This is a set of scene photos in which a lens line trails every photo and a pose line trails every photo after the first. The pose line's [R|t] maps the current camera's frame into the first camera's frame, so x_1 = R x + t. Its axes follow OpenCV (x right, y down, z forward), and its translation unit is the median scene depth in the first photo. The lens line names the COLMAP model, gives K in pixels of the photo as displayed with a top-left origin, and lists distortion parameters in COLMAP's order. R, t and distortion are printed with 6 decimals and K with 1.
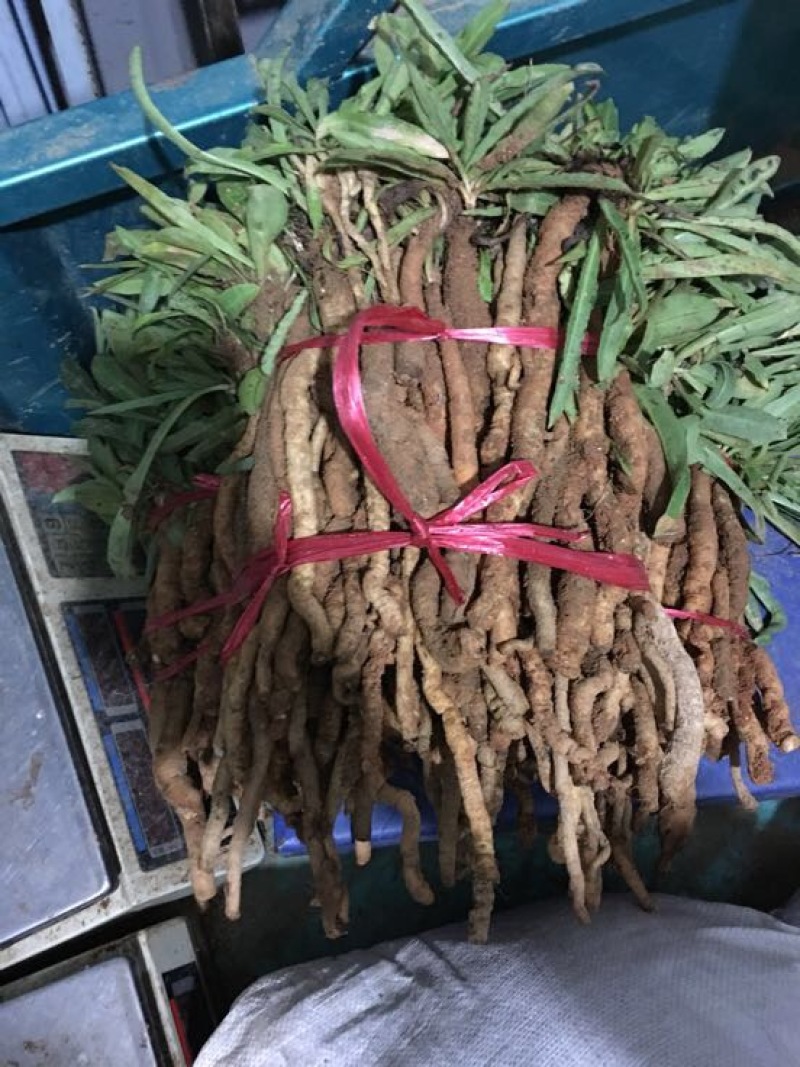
lens RADIAL K [[898.2, 0, 412.9], [0, 898.2, 530.4], [0, 0, 1]] dist [0.151733, -0.221715]
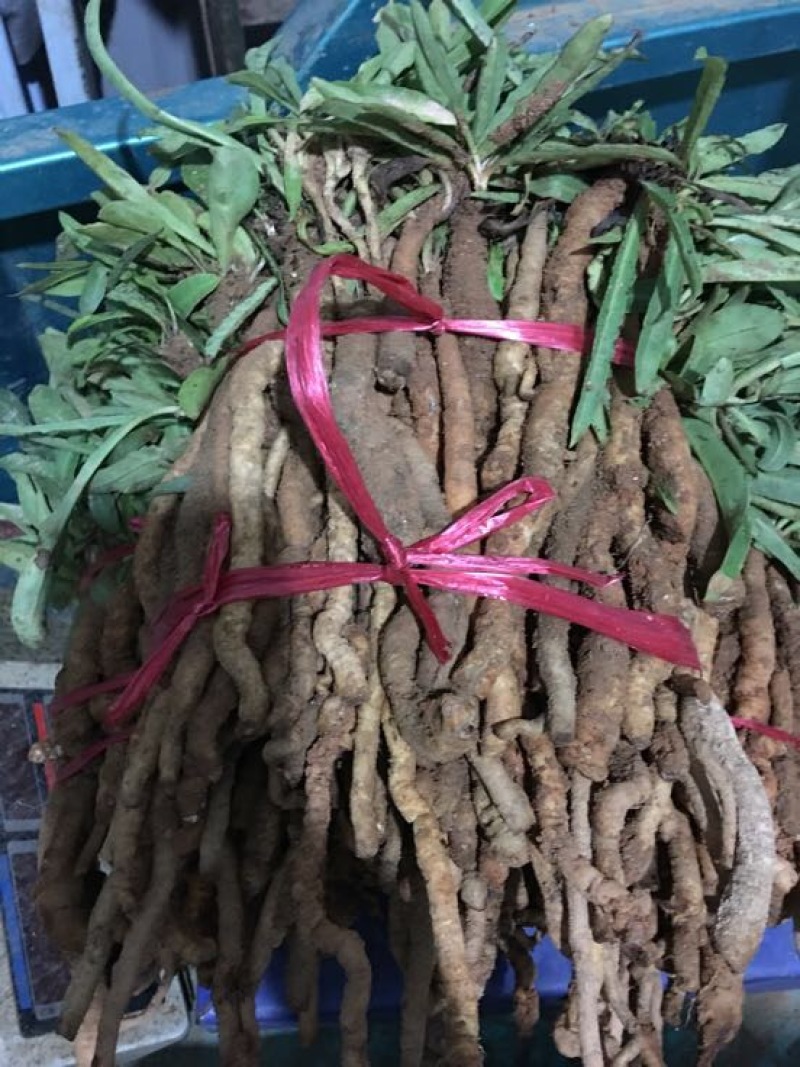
lens RADIAL K [[879.3, 0, 416.3], [0, 879.3, 551.2], [0, 0, 1]] dist [0.148332, -0.237954]
pose [[0.998689, 0.050306, -0.009512, 0.029574], [-0.051185, 0.985186, -0.163672, 0.103276], [0.001137, 0.163944, 0.986469, 0.261651]]
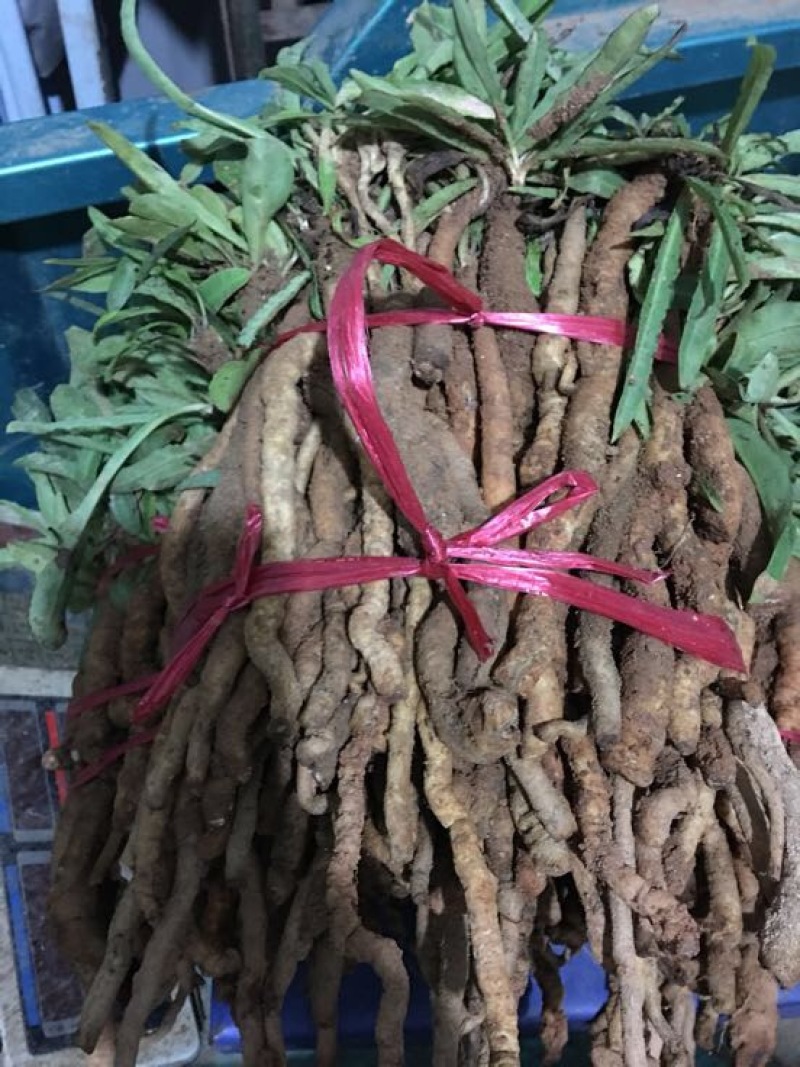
lens RADIAL K [[879.3, 0, 416.3], [0, 879.3, 551.2], [0, 0, 1]] dist [0.148332, -0.237954]
pose [[0.998103, 0.060359, -0.012143, 0.001984], [-0.061568, 0.979314, -0.192753, 0.125429], [0.000258, 0.193135, 0.981172, 0.286641]]
